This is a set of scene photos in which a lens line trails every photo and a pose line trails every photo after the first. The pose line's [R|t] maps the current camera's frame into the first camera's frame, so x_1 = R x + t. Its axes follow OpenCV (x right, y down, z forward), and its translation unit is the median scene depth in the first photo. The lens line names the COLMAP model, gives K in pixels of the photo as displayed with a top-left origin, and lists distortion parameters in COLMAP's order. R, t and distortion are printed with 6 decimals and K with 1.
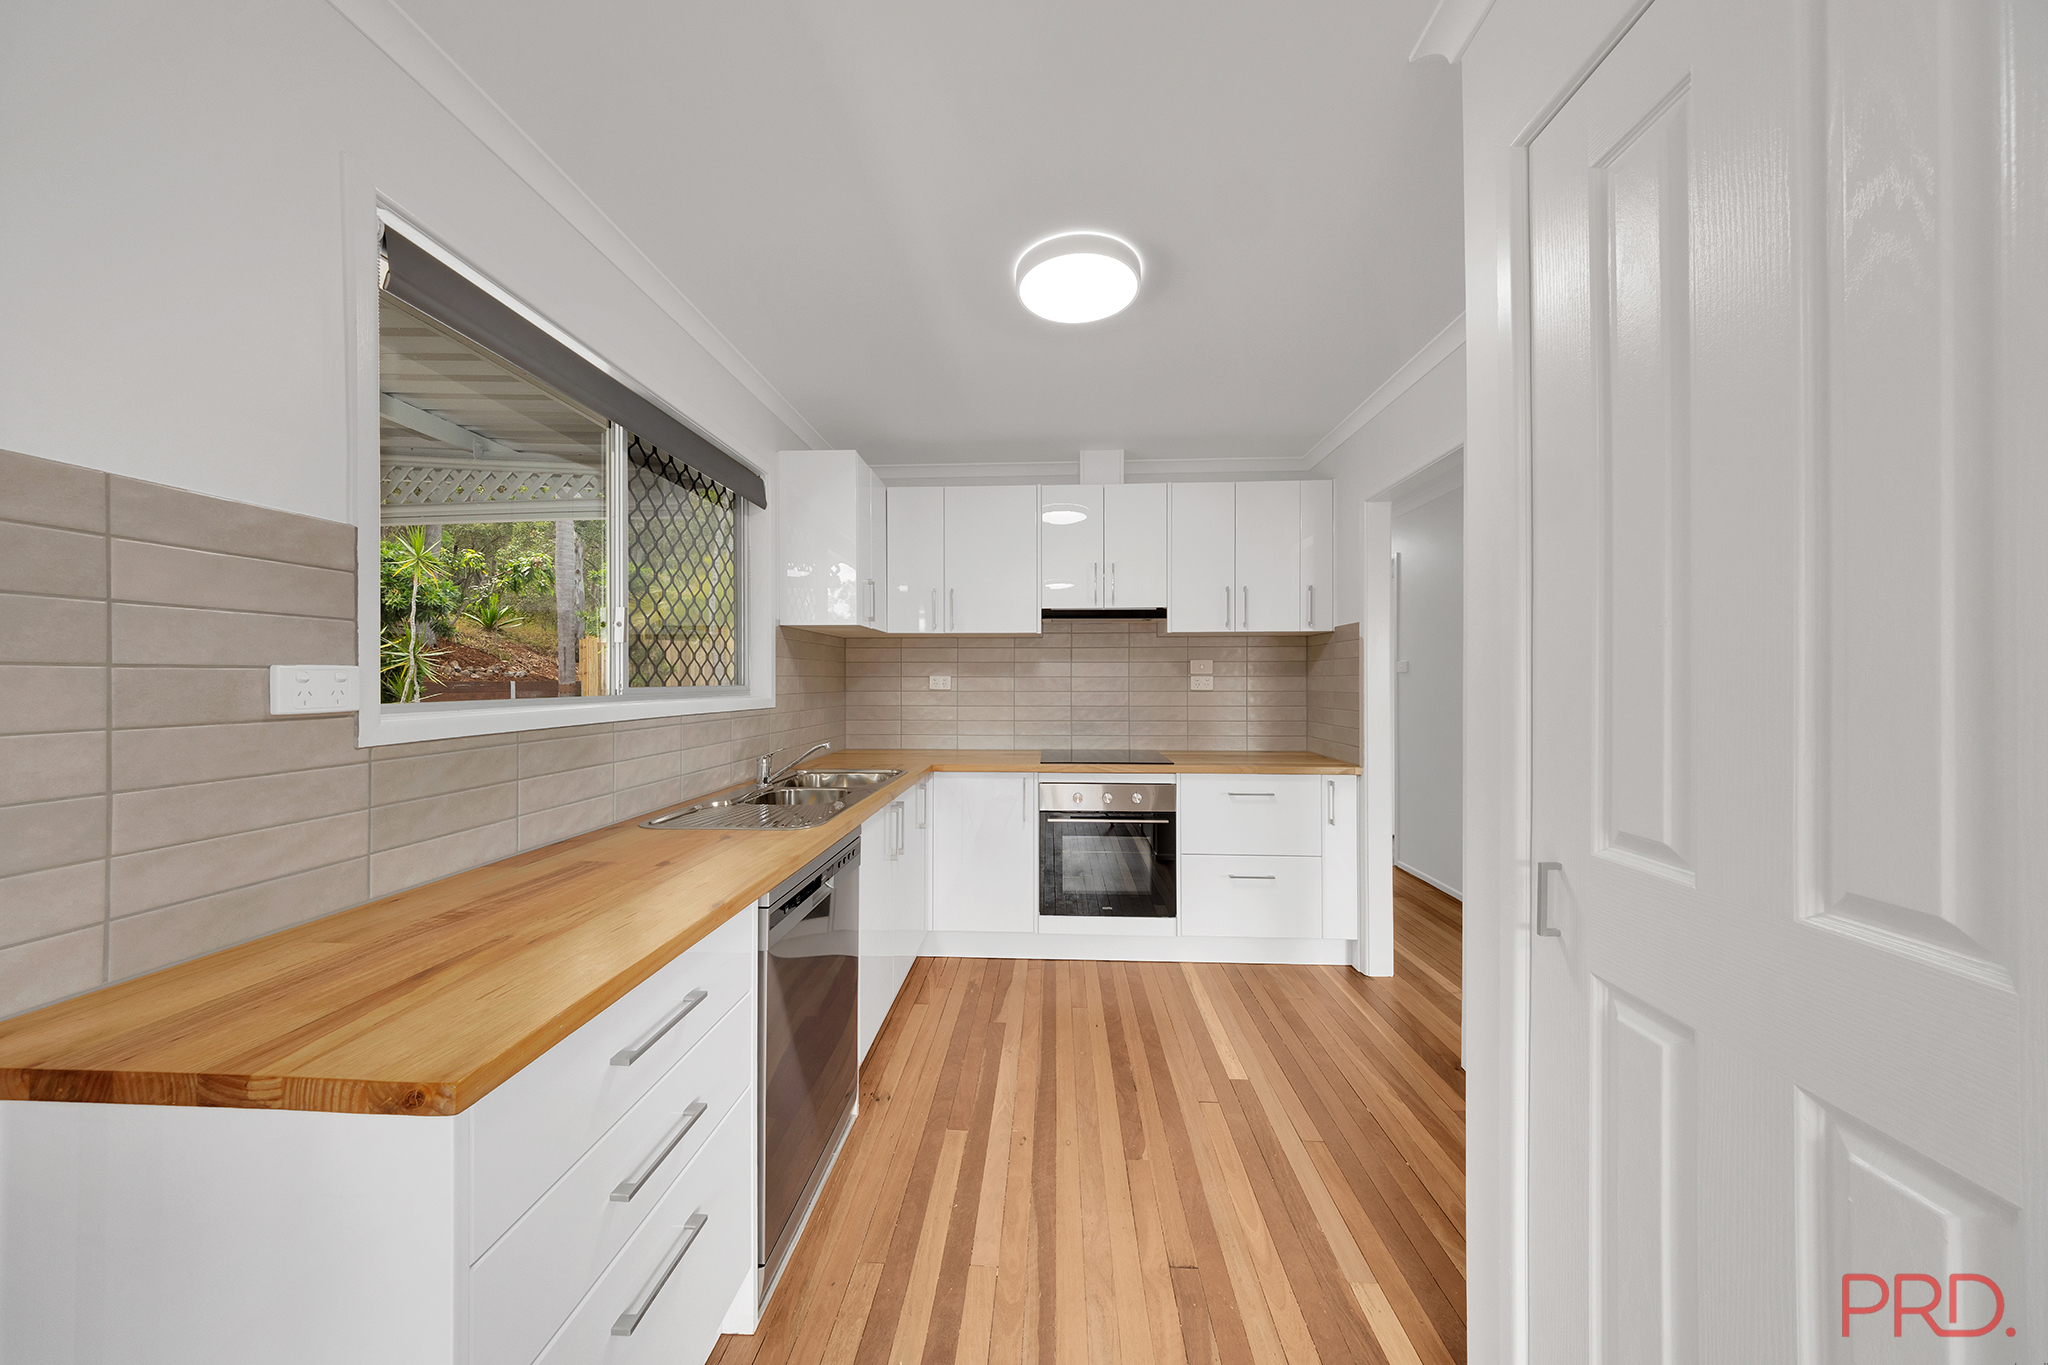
lens RADIAL K [[768.5, 0, 1024.0], [0, 768.5, 682.5], [0, 0, 1]] dist [0.002269, 0.000010]
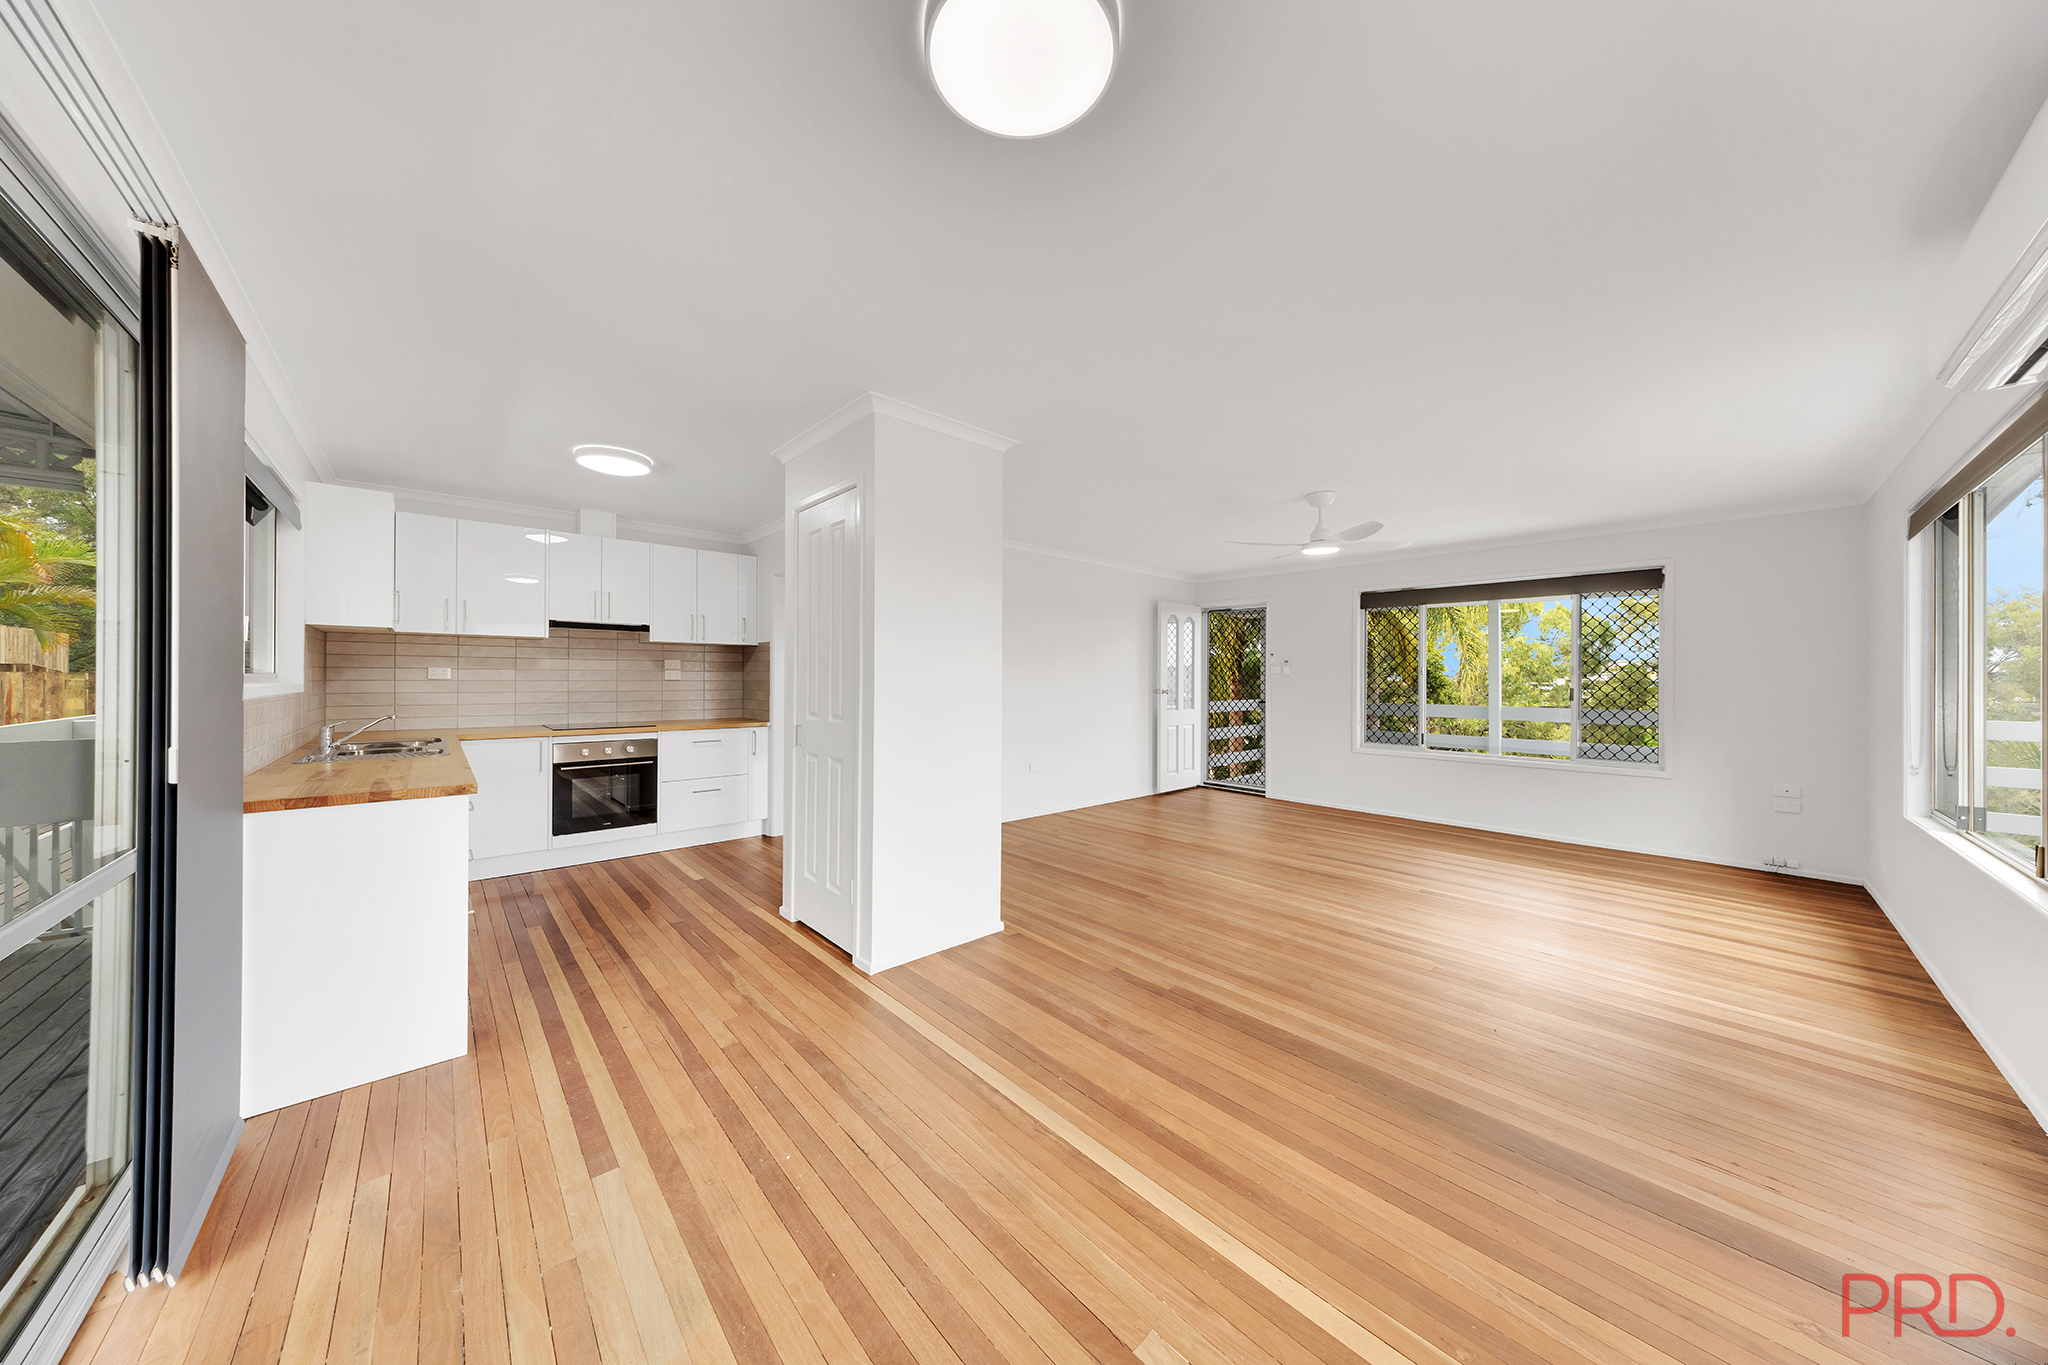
lens RADIAL K [[768.5, 0, 1024.0], [0, 768.5, 682.5], [0, 0, 1]] dist [0.002269, 0.000010]
pose [[0.776383, 0.002077, 0.630258, -0.205901], [-0.006489, 0.999968, 0.004698, 0.004003], [-0.630228, -0.007737, 0.776371, -0.675484]]
